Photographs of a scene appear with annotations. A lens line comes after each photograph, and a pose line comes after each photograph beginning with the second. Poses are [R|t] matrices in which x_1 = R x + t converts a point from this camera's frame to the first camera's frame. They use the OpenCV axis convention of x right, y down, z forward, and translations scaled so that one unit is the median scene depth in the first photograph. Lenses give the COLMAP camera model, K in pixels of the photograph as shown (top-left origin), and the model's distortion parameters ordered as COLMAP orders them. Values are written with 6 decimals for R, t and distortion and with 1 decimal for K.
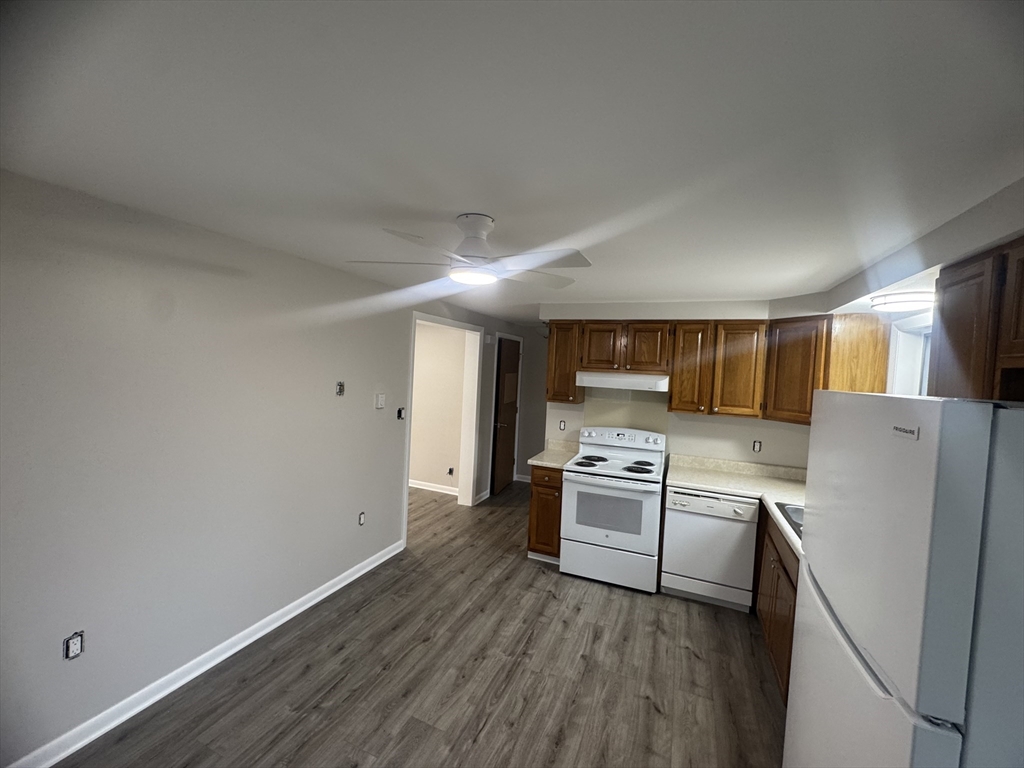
lens RADIAL K [[414.5, 0, 512.0], [0, 414.5, 384.0], [0, 0, 1]] dist [-0.000850, -0.000085]
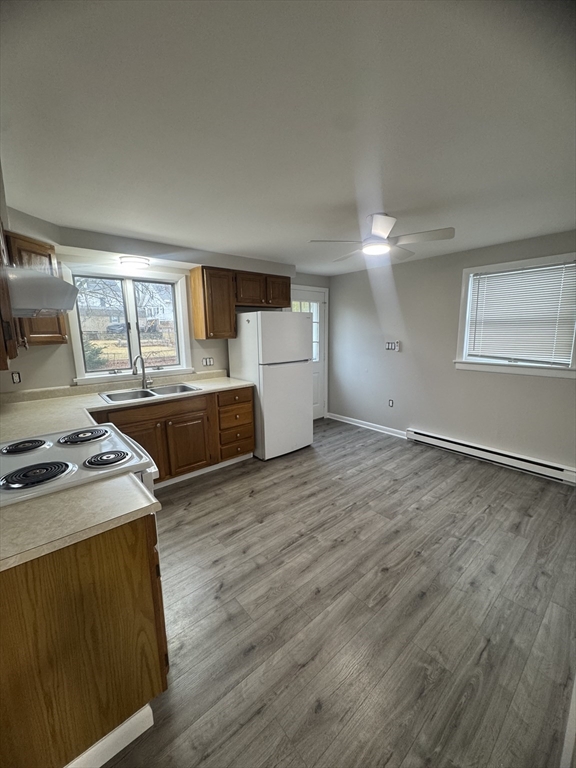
lens RADIAL K [[310.9, 0, 288.0], [0, 310.9, 384.0], [0, 0, 1]] dist [-0.000850, -0.000085]
pose [[-0.896737, -0.111413, 0.428311, -0.278163], [-0.012103, 0.973606, 0.227915, 0.004780], [-0.442399, 0.199196, -0.874417, 1.738660]]
